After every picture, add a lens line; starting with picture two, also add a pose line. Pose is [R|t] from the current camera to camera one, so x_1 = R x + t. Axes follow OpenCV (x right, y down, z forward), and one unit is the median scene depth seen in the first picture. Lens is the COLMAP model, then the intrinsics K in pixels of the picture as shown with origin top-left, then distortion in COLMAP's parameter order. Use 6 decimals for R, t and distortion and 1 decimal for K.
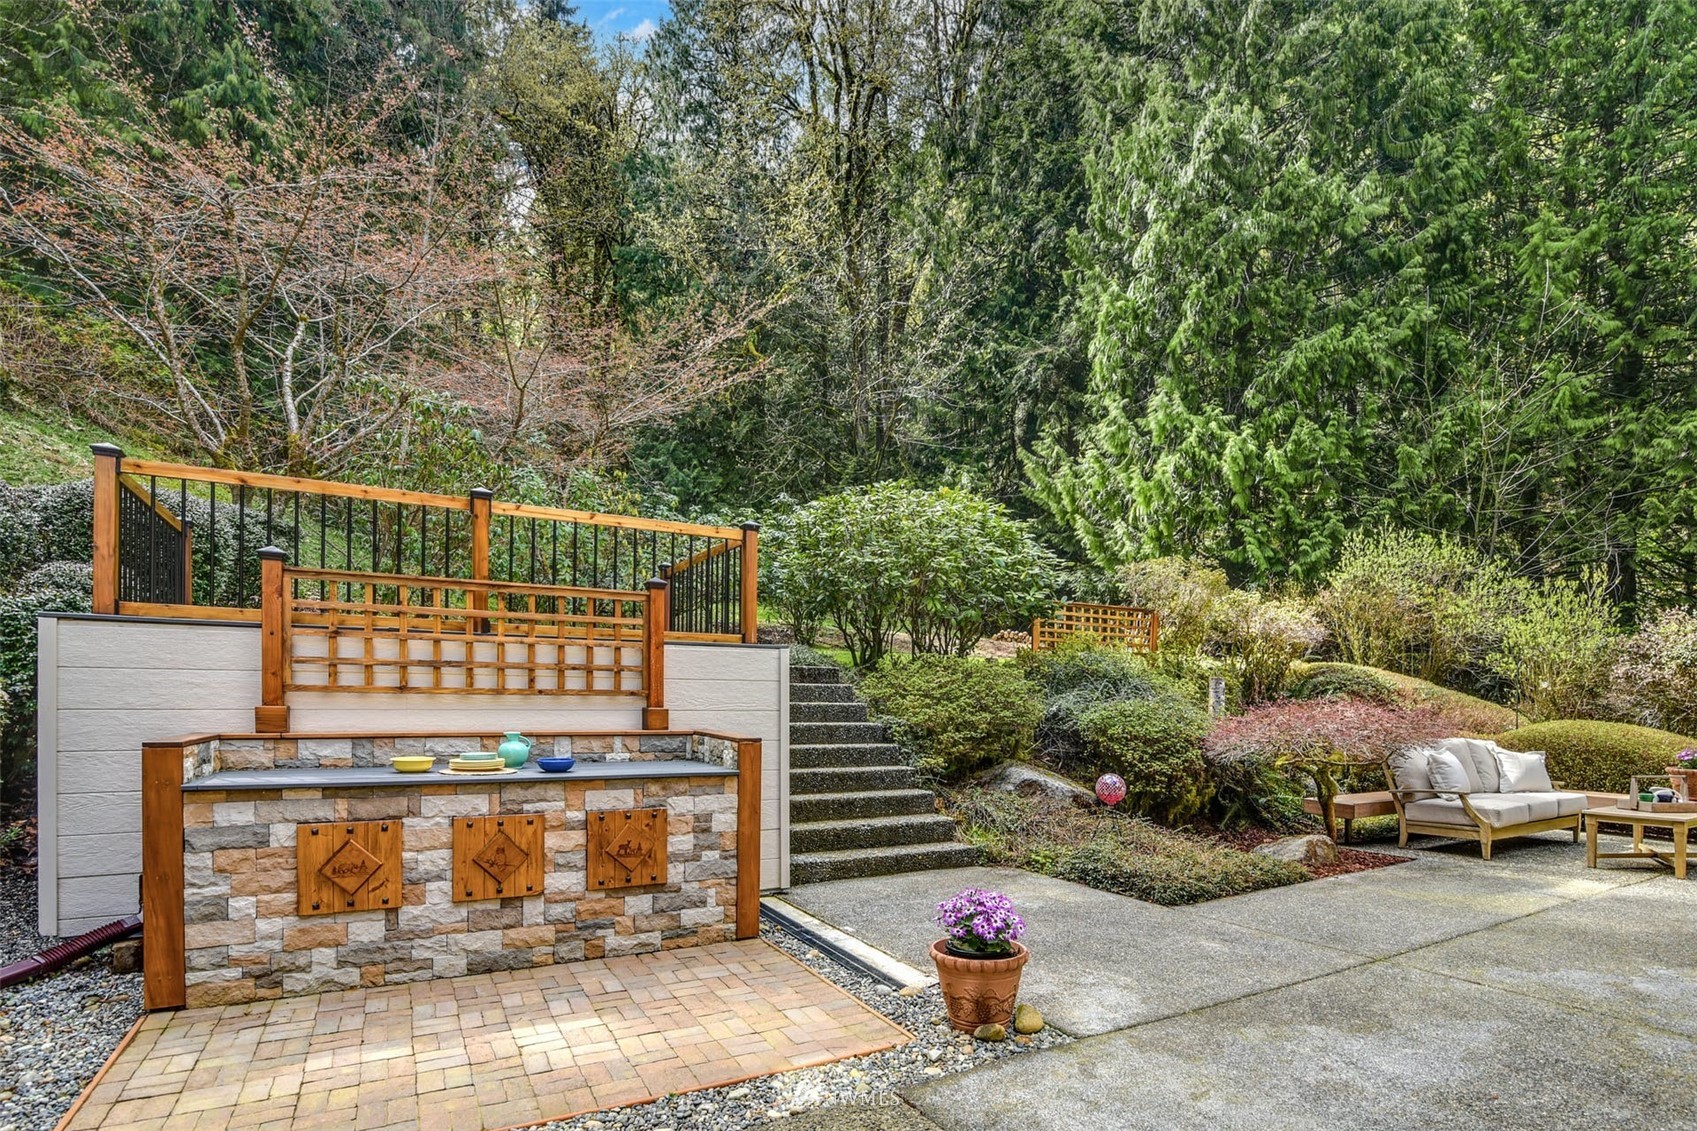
lens RADIAL K [[810.4, 0, 840.5], [0, 810.4, 730.5], [0, 0, 1]] dist [-0.008069, -0.000730]
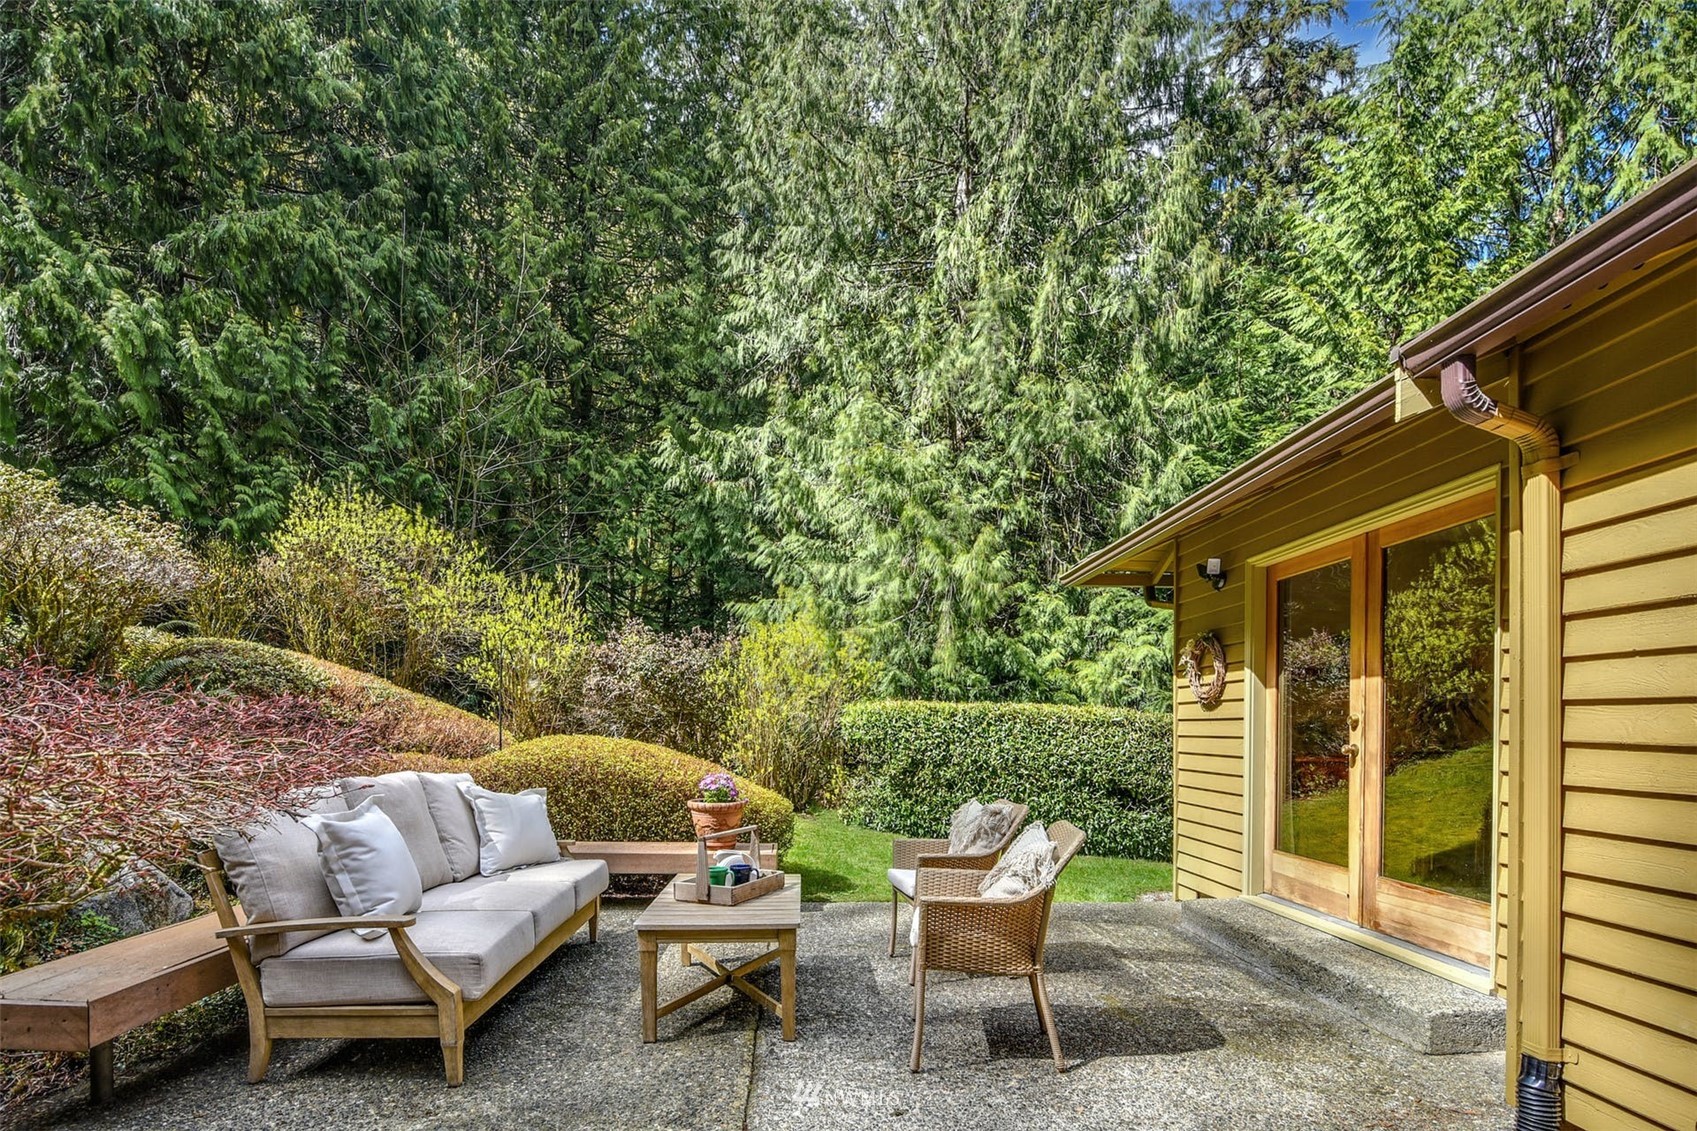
lens RADIAL K [[821.8, 0, 845.0], [0, 821.8, 709.7], [0, 0, 1]] dist [-0.022662, 0.001163]
pose [[0.448546, 0.020621, 0.893522, 0.196944], [0.026610, 0.998982, -0.036413, -0.001428], [-0.893363, 0.040110, 0.447541, 0.239867]]
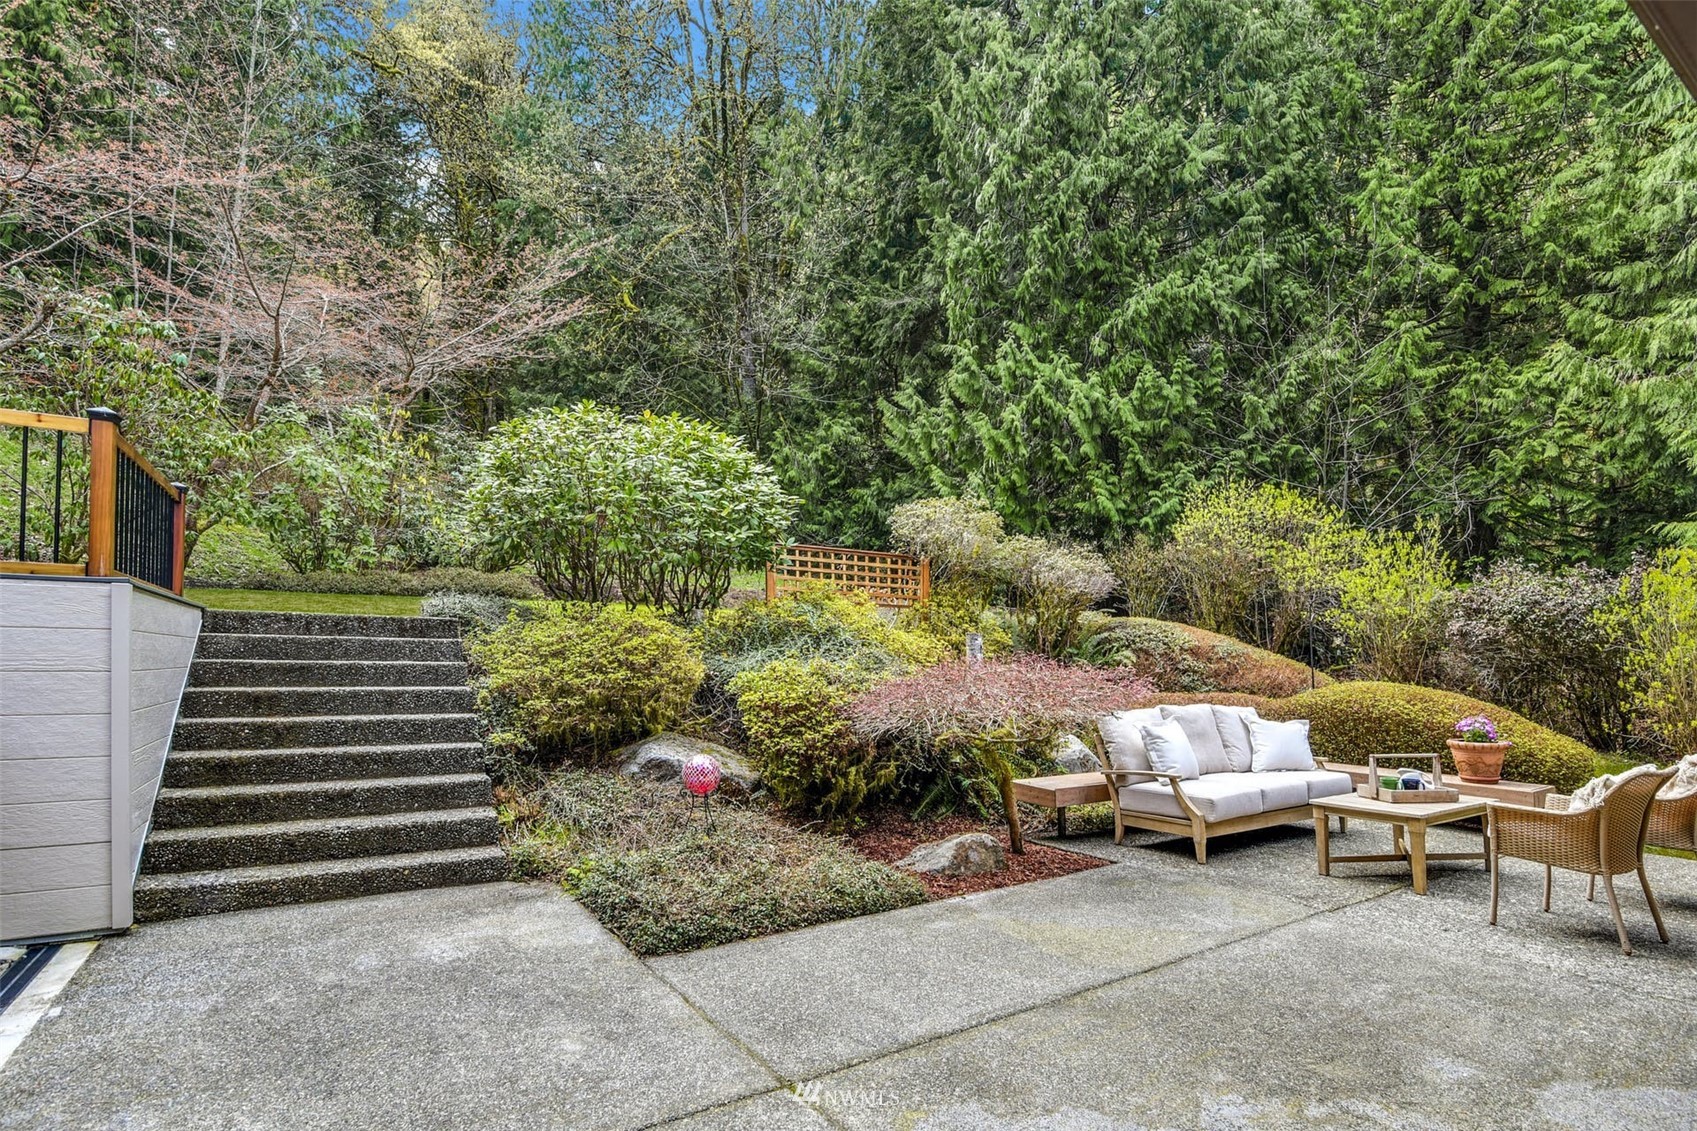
lens RADIAL K [[813.8, 0, 814.5], [0, 813.8, 642.2], [0, 0, 1]] dist [-0.017879, 0.004653]
pose [[0.999178, 0.001360, 0.040512, 0.148628], [0.001104, 0.998153, -0.060745, -0.001983], [-0.040520, 0.060739, 0.997331, 0.083316]]
